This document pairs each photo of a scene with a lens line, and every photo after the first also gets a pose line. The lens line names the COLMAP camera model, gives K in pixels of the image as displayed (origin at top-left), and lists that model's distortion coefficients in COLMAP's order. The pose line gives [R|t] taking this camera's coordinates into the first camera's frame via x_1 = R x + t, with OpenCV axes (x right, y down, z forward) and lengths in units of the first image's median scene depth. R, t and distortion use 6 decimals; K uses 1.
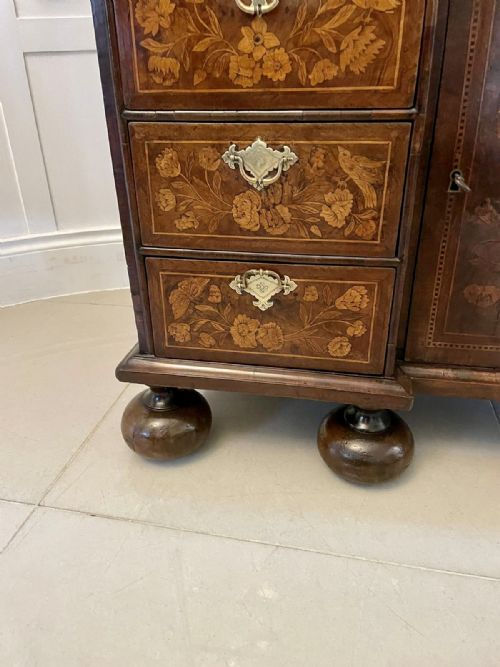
lens RADIAL K [[514.4, 0, 250.2], [0, 514.4, 329.1], [0, 0, 1]] dist [0.083627, -0.121641]
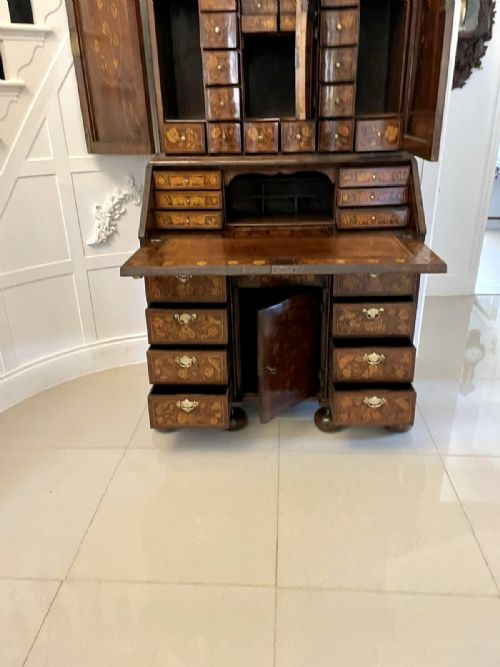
lens RADIAL K [[514.4, 0, 250.2], [0, 514.4, 329.1], [0, 0, 1]] dist [0.083627, -0.121641]
pose [[0.989388, -0.061399, 0.131688, -0.052471], [0.068744, 0.996279, -0.051978, -0.176485], [-0.128006, 0.060479, 0.989928, -2.473049]]
